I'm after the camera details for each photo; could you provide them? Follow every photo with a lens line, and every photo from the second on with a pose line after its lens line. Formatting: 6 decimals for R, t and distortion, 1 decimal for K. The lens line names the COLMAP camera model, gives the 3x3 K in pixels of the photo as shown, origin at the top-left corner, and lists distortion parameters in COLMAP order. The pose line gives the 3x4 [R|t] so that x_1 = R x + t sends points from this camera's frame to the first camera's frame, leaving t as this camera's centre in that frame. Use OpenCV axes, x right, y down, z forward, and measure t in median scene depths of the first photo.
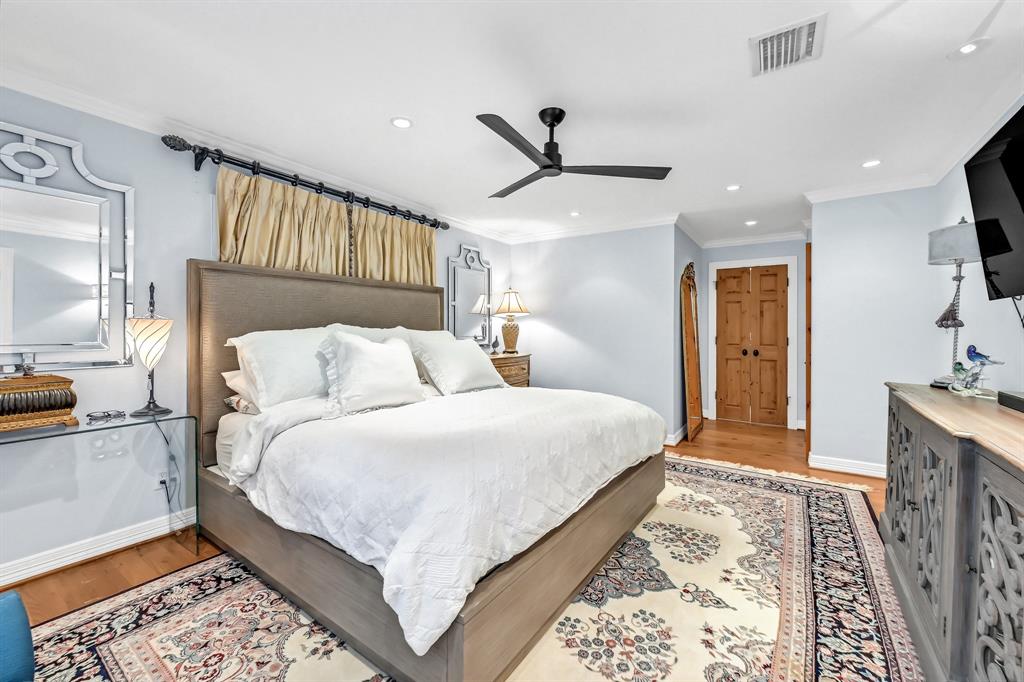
lens RADIAL K [[415.0, 0, 511.9], [0, 415.0, 330.7], [0, 0, 1]] dist [0.002429, 0.000150]
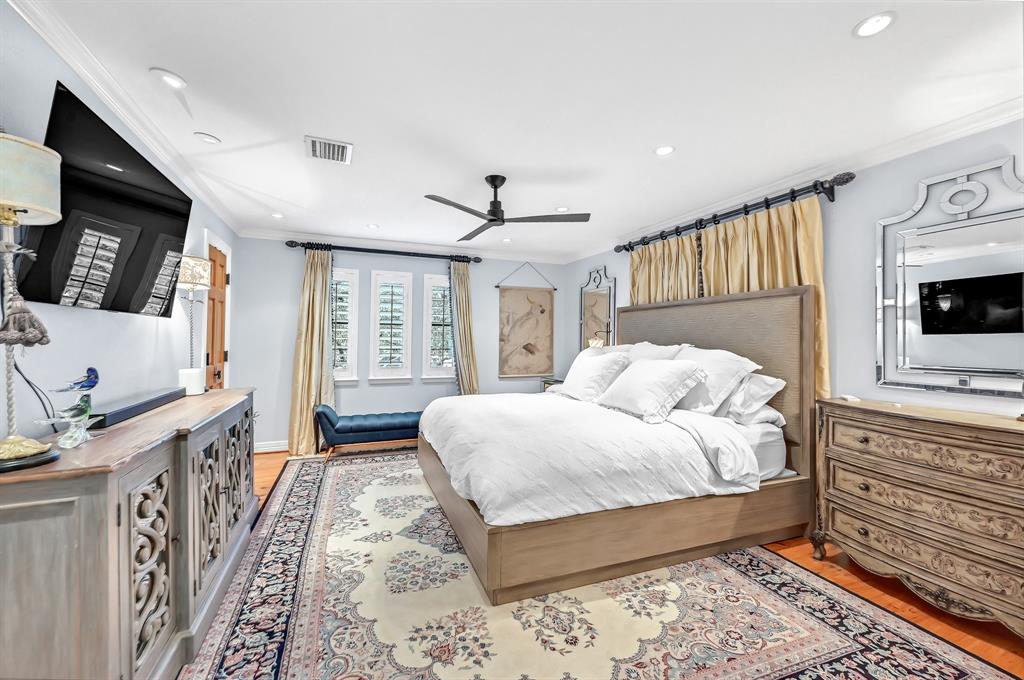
lens RADIAL K [[415.0, 0, 511.4], [0, 415.0, 341.5], [0, 0, 1]] dist [0.002429, 0.000150]
pose [[-0.552835, -0.008826, -0.833244, 1.275167], [-0.017313, 0.999850, 0.000896, -0.018683], [0.833111, 0.014921, -0.552905, 1.980039]]
